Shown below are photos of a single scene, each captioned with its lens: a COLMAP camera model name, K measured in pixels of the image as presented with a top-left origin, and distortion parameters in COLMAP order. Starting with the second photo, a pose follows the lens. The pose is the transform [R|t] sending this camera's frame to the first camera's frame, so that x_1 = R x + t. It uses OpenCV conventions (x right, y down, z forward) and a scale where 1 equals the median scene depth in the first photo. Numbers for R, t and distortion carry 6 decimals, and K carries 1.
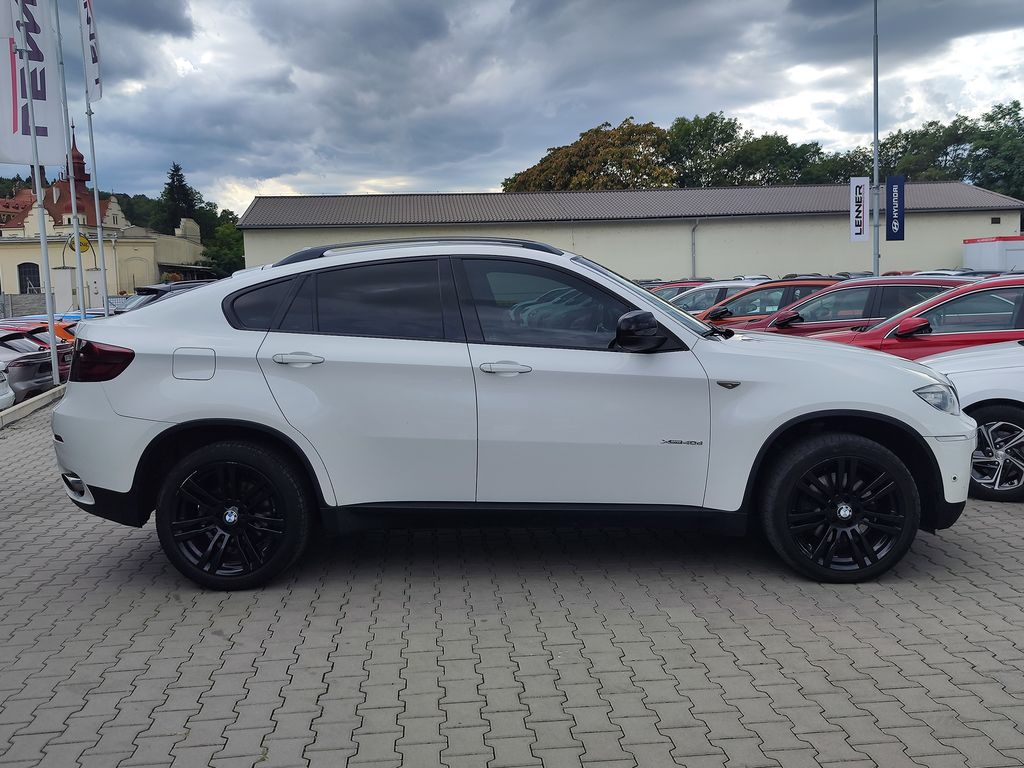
lens RADIAL K [[998.7, 0, 512.0], [0, 998.7, 384.0], [0, 0, 1]] dist [0.082193, -0.236843]
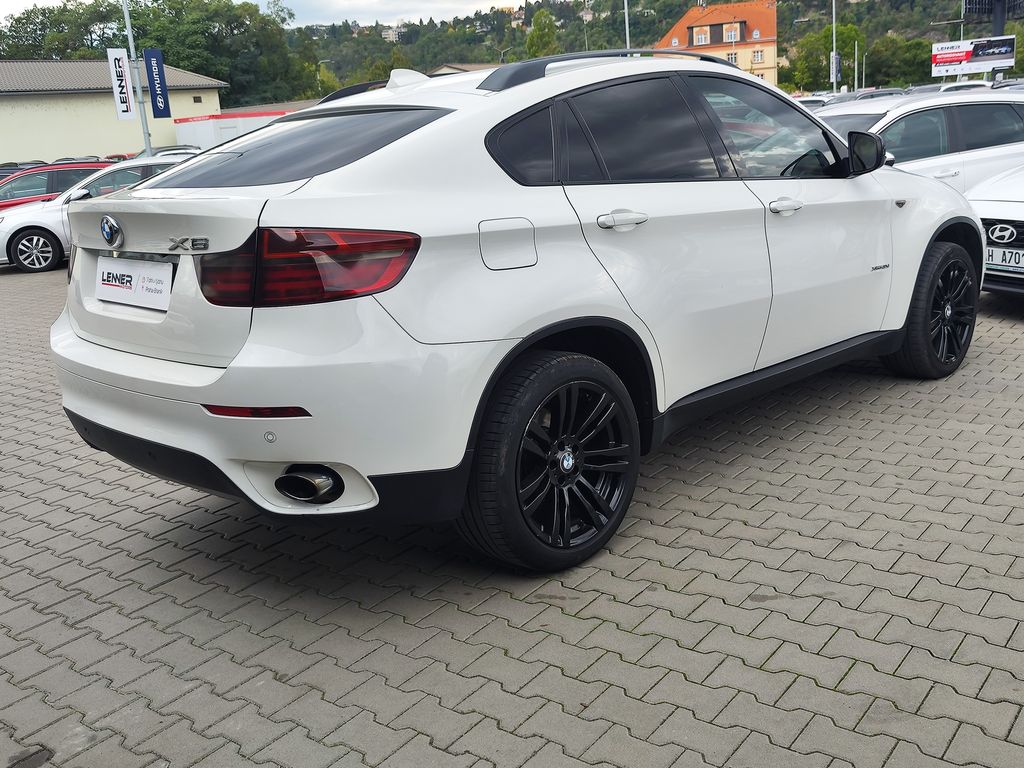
lens RADIAL K [[1010.4, 0, 512.0], [0, 1010.4, 384.0], [0, 0, 1]] dist [0.011268, -0.011823]
pose [[0.690020, -0.205324, 0.694057, -0.112818], [0.130367, 0.978493, 0.159860, -0.005074], [-0.711953, -0.019824, 0.701947, 0.079513]]
